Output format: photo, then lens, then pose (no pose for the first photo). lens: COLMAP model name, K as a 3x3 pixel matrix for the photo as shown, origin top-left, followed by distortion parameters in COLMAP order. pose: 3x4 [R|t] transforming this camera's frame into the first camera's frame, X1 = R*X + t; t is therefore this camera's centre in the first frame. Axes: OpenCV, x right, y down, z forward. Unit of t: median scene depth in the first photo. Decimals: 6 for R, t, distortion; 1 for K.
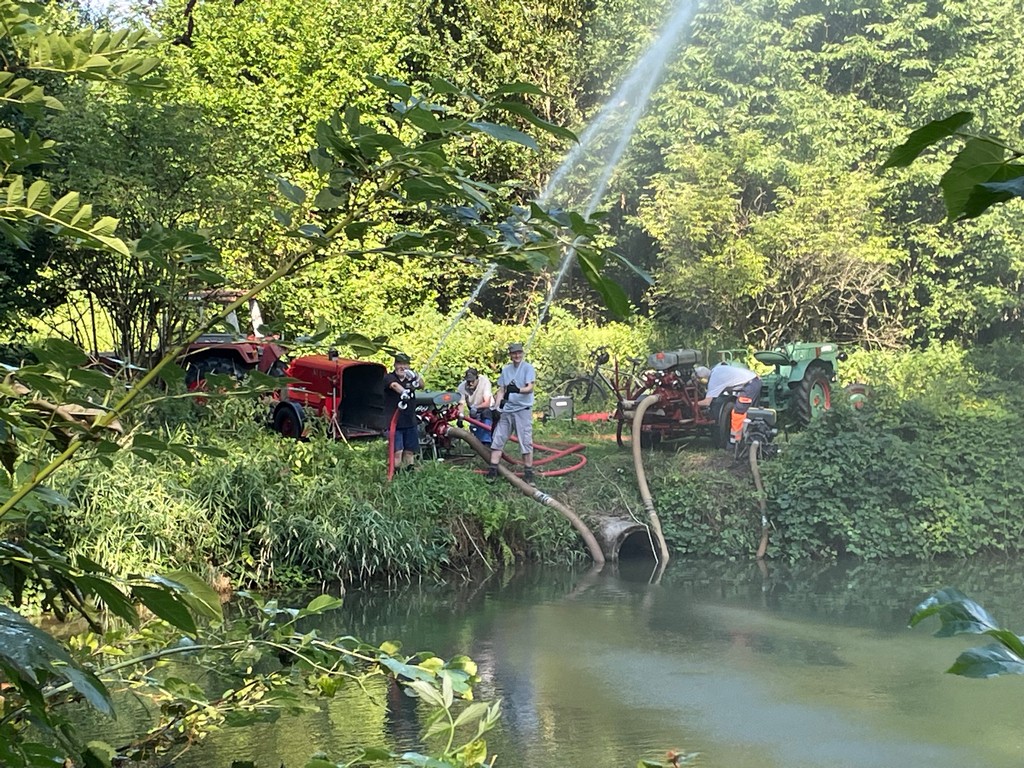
lens RADIAL K [[2189.4, 0, 521.0], [0, 2189.4, 404.3], [0, 0, 1]] dist [0.126771, 0.000000]
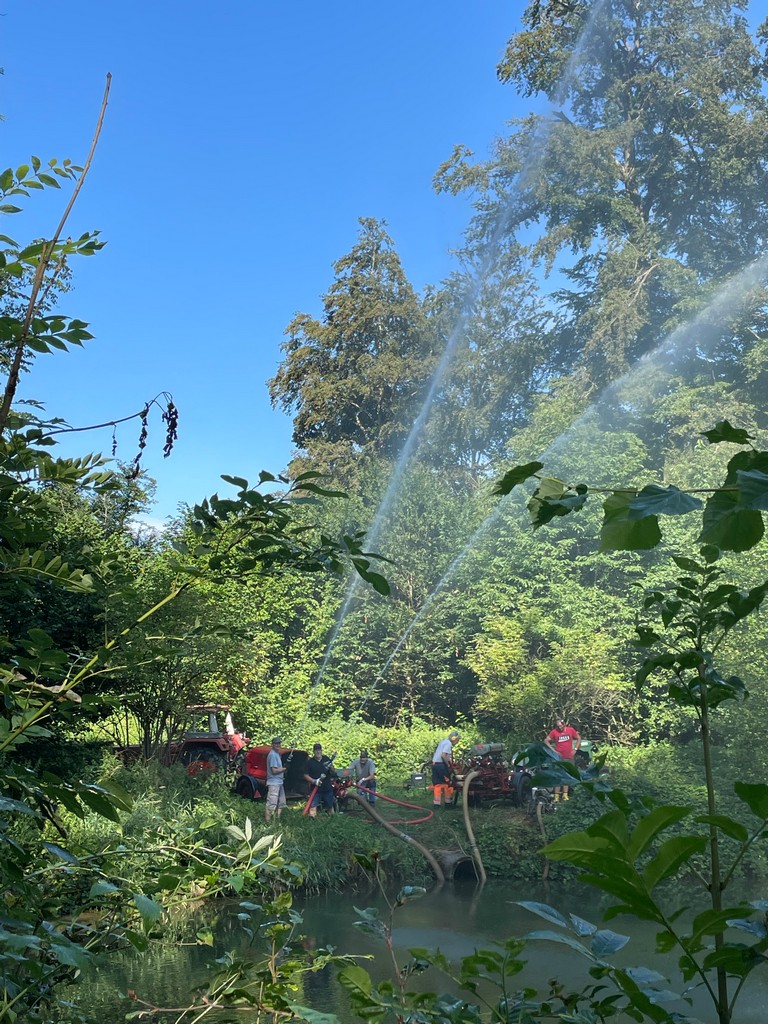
lens RADIAL K [[1348.2, 0, 378.8], [0, 1348.2, 502.4], [0, 0, 1]] dist [0.112283, 0.000000]
pose [[0.999832, 0.001897, -0.018257, 0.007204], [-0.005662, 0.978006, -0.208499, 0.009293], [0.017460, 0.208567, 0.977852, -0.002647]]
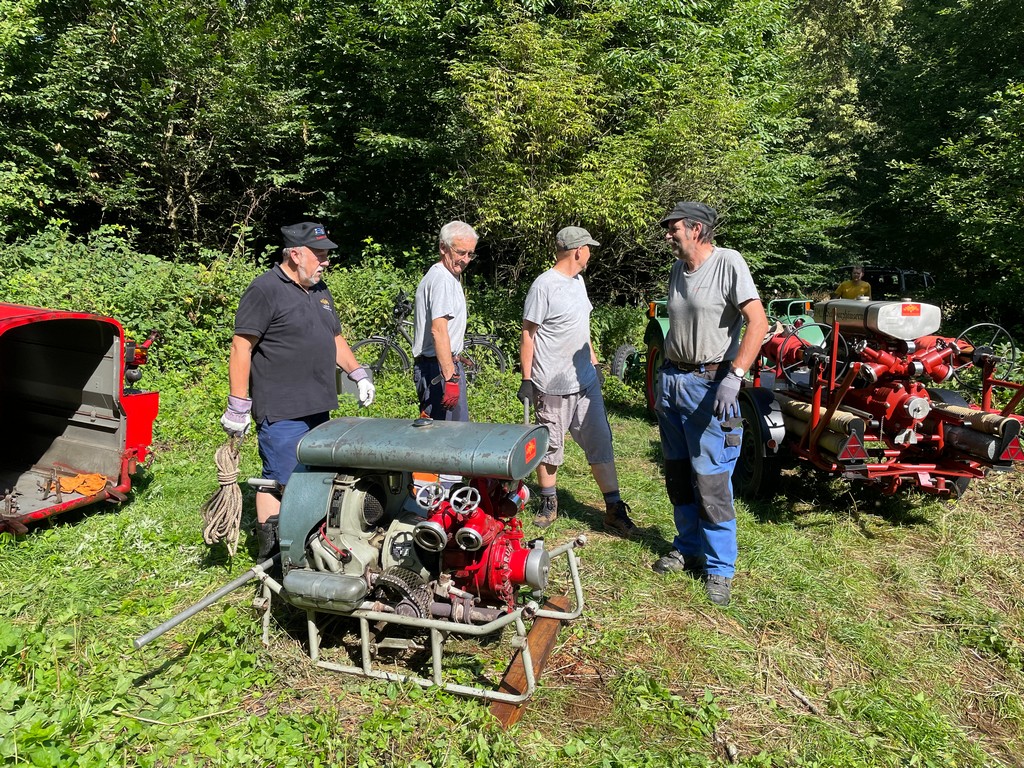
lens RADIAL K [[782.8, 0, 503.6], [0, 782.8, 377.2], [0, 0, 1]] dist [0.050040, -0.073637]
pose [[0.825982, -0.020881, 0.563310, -0.073657], [-0.007655, 0.998806, 0.048248, -0.011361], [-0.563645, -0.044165, 0.824836, 0.750730]]
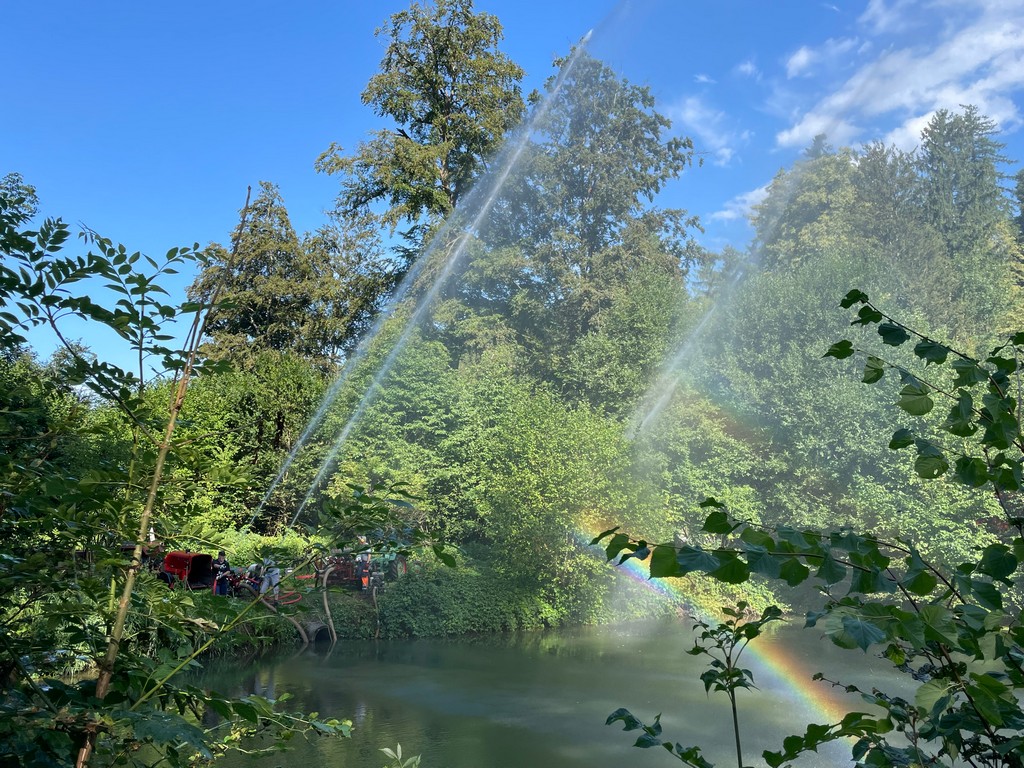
lens RADIAL K [[887.9, 0, 508.5], [0, 887.9, 373.9], [0, 0, 1]] dist [0.113290, -0.100302]
pose [[0.963809, 0.049530, 0.261953, -0.018350], [0.005991, 0.978318, -0.207024, -0.006490], [-0.266527, 0.201101, 0.942614, -0.006364]]
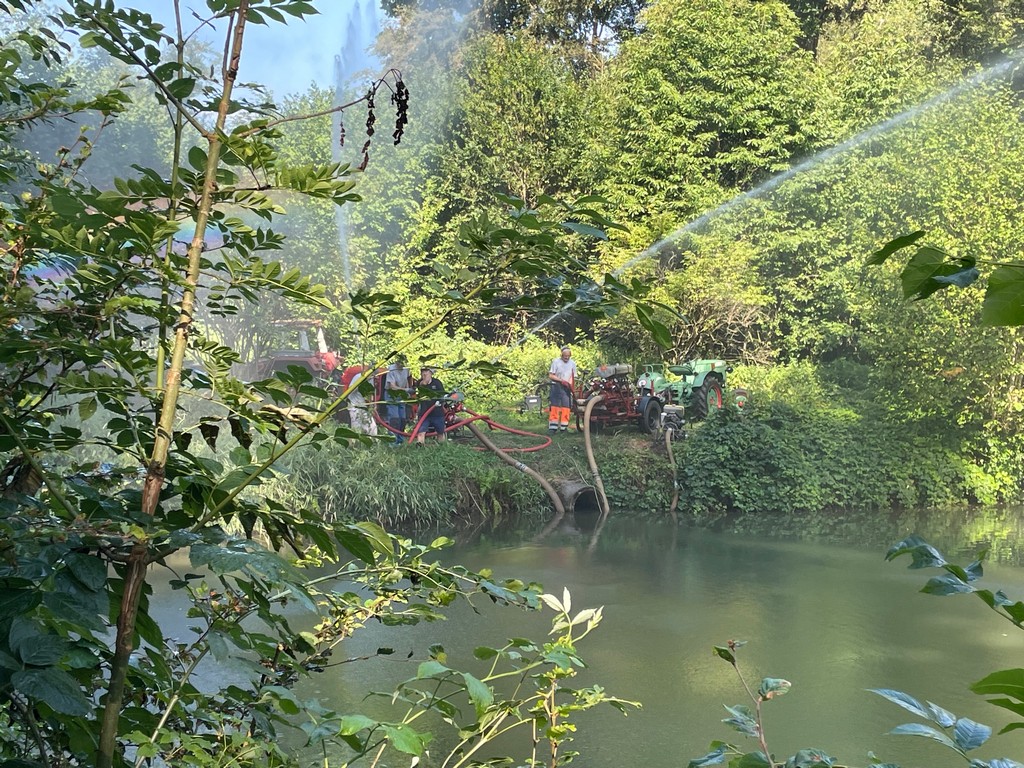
lens RADIAL K [[1540.4, 0, 499.7], [0, 1540.4, 367.5], [0, 0, 1]] dist [0.102037, 0.000000]
pose [[0.999958, 0.008145, 0.004100, -0.007878], [-0.008057, 0.999748, -0.020974, -0.000846], [-0.004270, 0.020940, 0.999772, -0.007538]]
